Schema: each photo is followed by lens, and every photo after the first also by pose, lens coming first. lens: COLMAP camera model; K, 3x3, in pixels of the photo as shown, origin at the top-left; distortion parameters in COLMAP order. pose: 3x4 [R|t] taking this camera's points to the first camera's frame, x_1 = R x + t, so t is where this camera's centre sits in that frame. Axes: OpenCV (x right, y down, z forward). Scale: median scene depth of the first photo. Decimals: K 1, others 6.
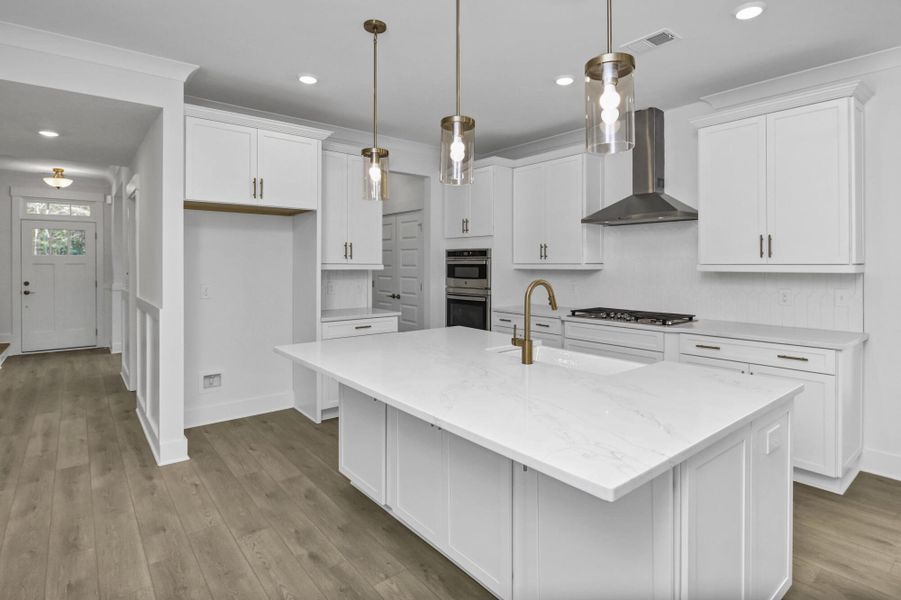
lens RADIAL K [[461.1, 0, 476.9], [0, 461.1, 260.7], [0, 0, 1]] dist [0.005585, -0.006916]
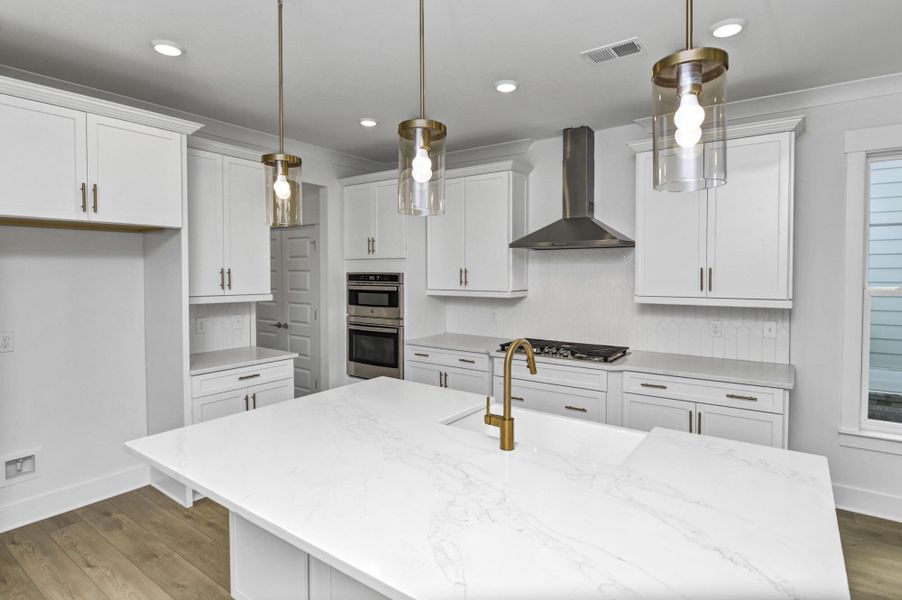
lens RADIAL K [[461.6, 0, 477.8], [0, 461.6, 282.8], [0, 0, 1]] dist [0.005585, -0.006916]
pose [[0.966589, -0.007472, 0.256224, -0.075400], [0.000043, 0.999580, 0.028987, -0.043563], [-0.256333, -0.028007, 0.966183, 0.149279]]
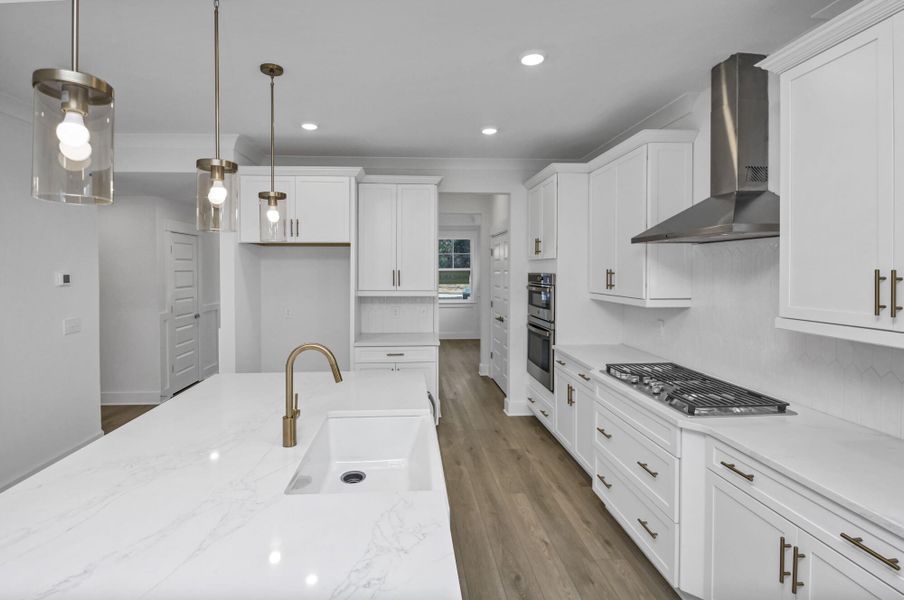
lens RADIAL K [[442.0, 0, 422.4], [0, 442.0, 274.4], [0, 0, 1]] dist [-0.020560, -0.001473]
pose [[0.792818, 0.004235, -0.609444, 0.427489], [0.004613, 0.999905, 0.012950, -0.048956], [0.609441, -0.013079, 0.792723, 0.292982]]
